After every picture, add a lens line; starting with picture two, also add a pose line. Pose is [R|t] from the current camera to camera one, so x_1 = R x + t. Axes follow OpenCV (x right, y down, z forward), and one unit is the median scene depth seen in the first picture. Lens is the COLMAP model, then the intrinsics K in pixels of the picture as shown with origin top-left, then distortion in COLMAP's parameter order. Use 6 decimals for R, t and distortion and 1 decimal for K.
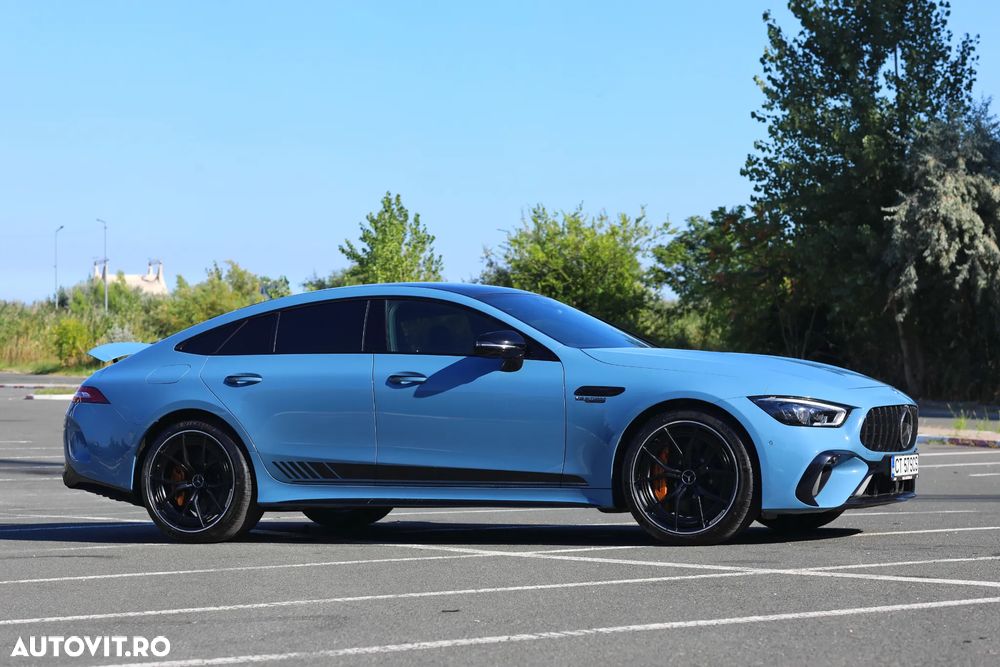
lens RADIAL K [[2283.0, 0, 458.1], [0, 2283.0, 334.5], [0, 0, 1]] dist [0.003583, -0.647493]
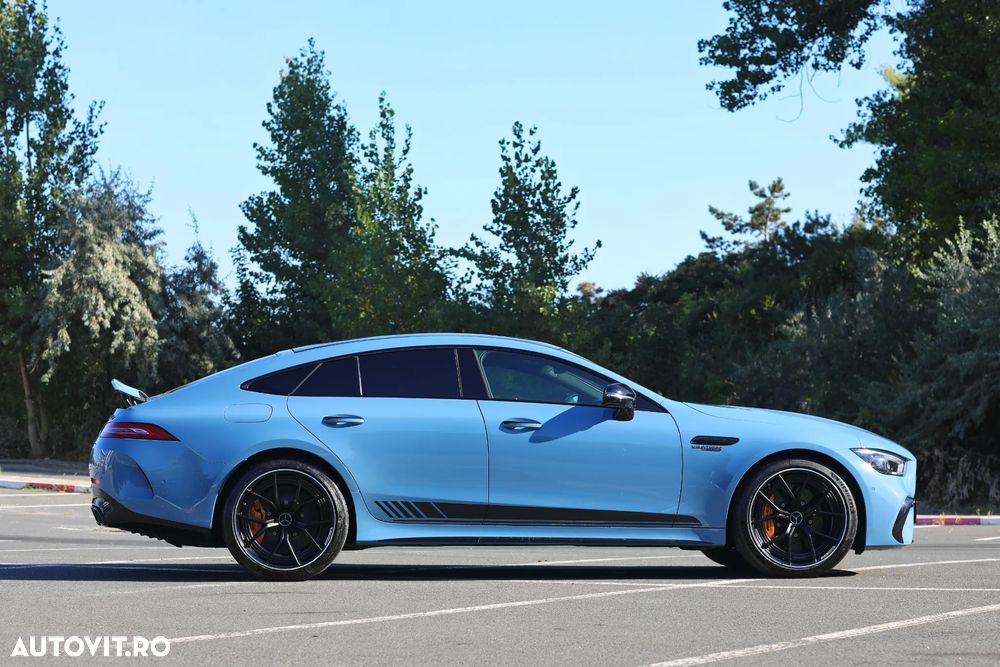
lens RADIAL K [[2283.0, 0, 458.1], [0, 2283.0, 334.5], [0, 0, 1]] dist [0.003583, -0.647493]
pose [[0.857984, 0.050510, 0.511188, -0.583222], [-0.035893, 0.998617, -0.038428, 0.018929], [-0.512421, 0.014623, 0.858610, 0.093927]]
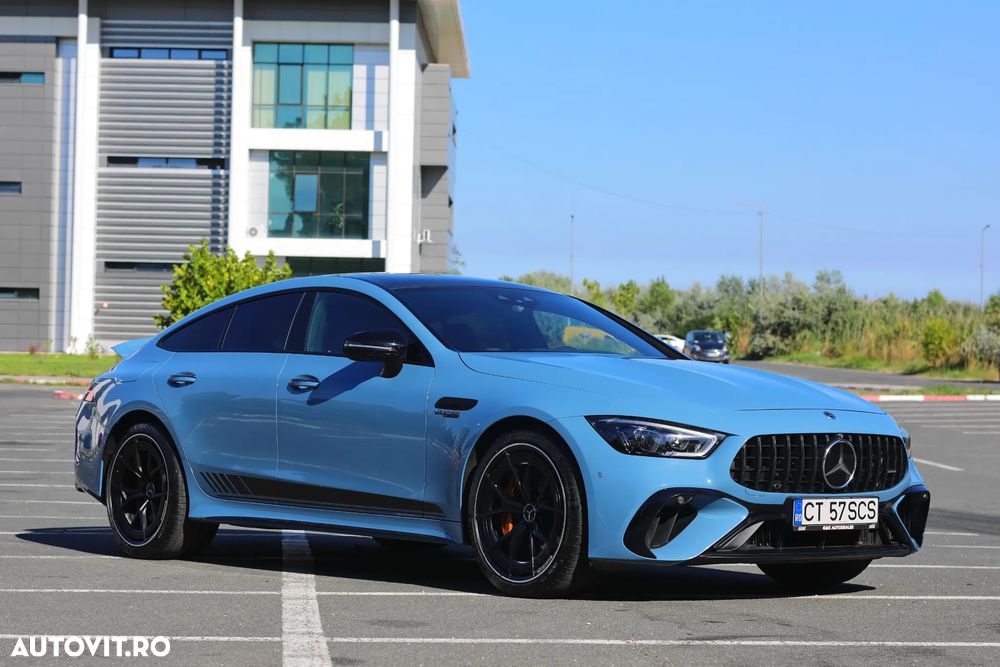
lens RADIAL K [[2283.0, 0, 458.1], [0, 2283.0, 334.5], [0, 0, 1]] dist [0.003583, -0.647493]
pose [[0.913559, 0.018075, -0.406305, 0.373821], [-0.018026, 0.999830, 0.003947, -0.003404], [0.406307, 0.003718, 0.913729, 0.226943]]
